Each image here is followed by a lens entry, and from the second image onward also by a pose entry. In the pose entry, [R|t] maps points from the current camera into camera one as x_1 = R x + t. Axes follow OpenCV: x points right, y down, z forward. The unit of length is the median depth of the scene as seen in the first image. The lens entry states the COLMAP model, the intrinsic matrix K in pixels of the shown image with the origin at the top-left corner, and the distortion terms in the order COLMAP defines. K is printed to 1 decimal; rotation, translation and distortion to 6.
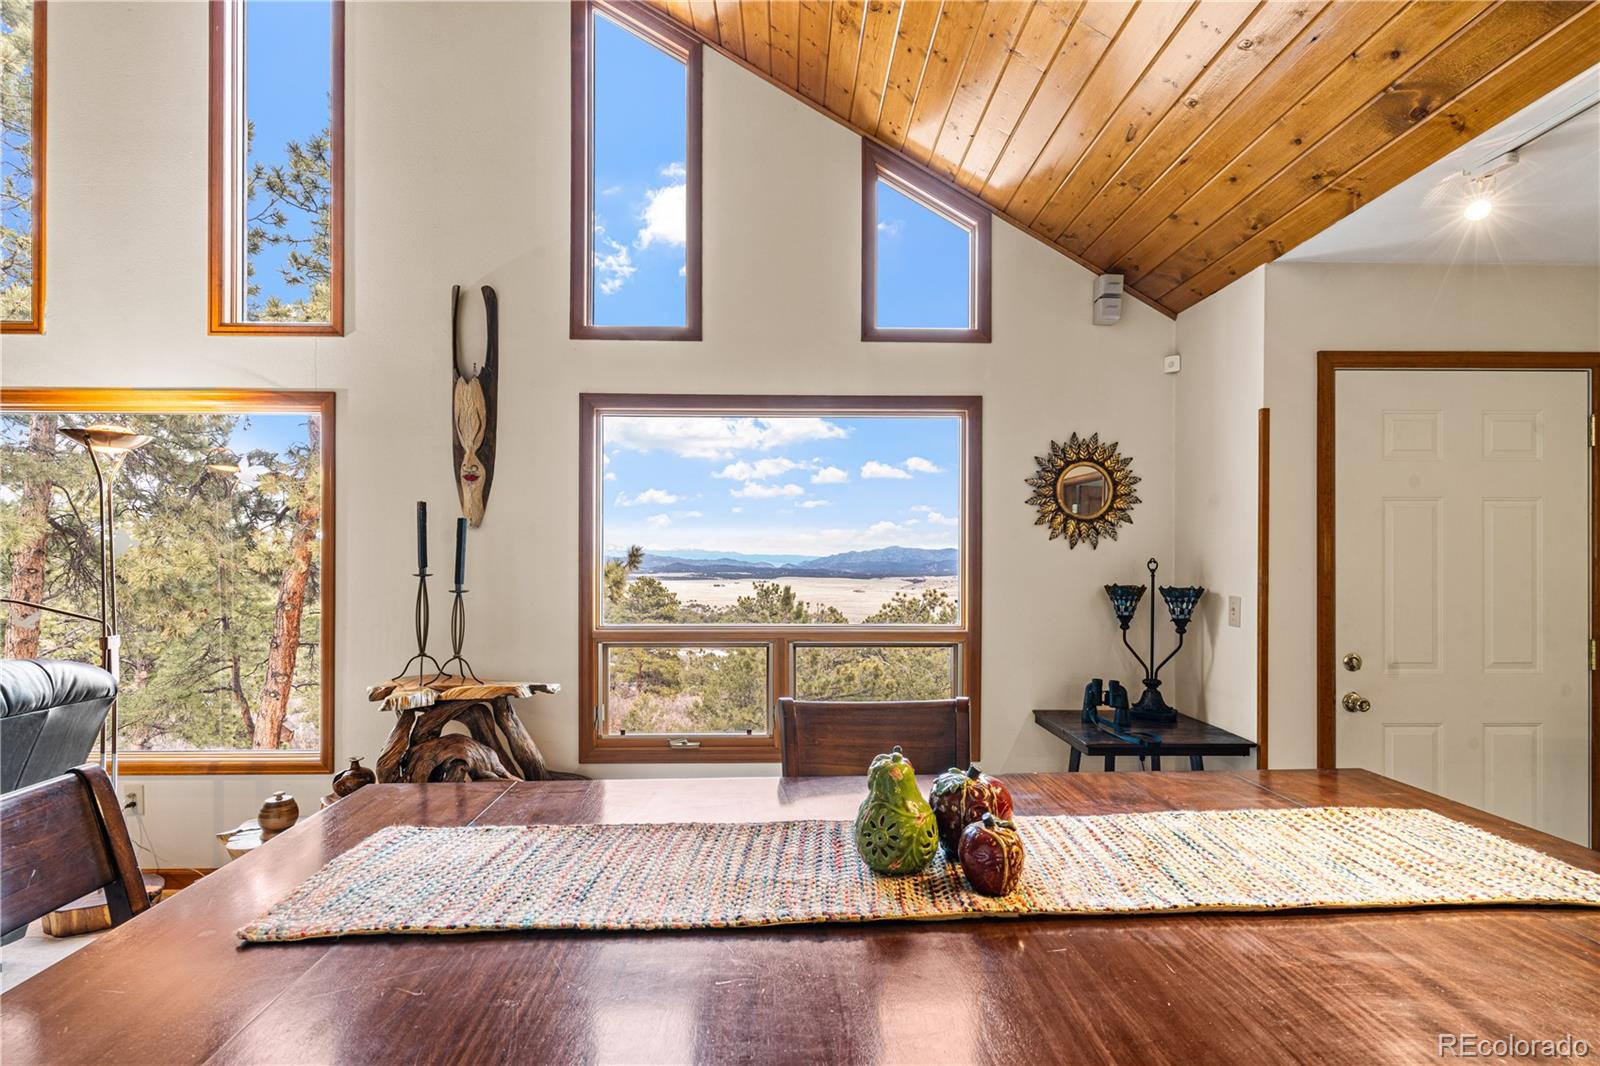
lens RADIAL K [[920.0, 0, 793.8], [0, 920.0, 562.8], [0, 0, 1]] dist [0.003121, 0.000272]
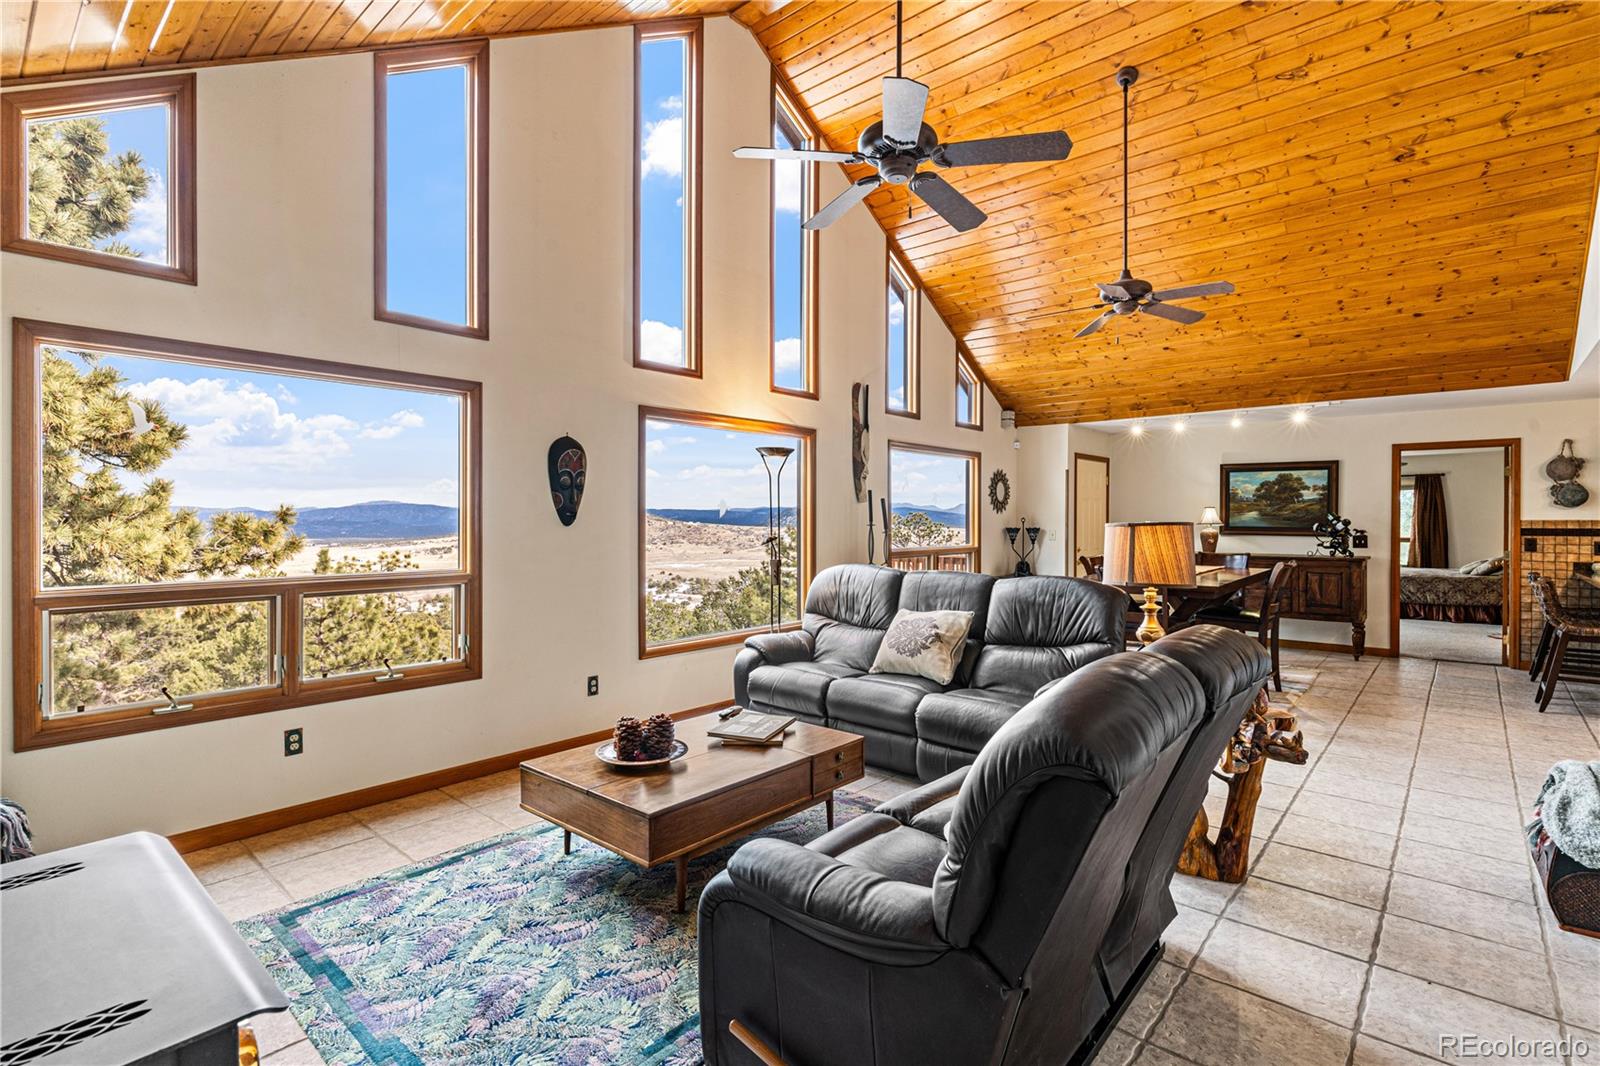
lens RADIAL K [[766.6, 0, 802.2], [0, 766.6, 514.5], [0, 0, 1]] dist [0.003438, 0.000183]
pose [[0.667239, 0.005120, 0.744826, -0.484718], [-0.002445, 0.999986, -0.004685, -0.000606], [-0.744840, 0.001305, 0.667242, -0.013345]]
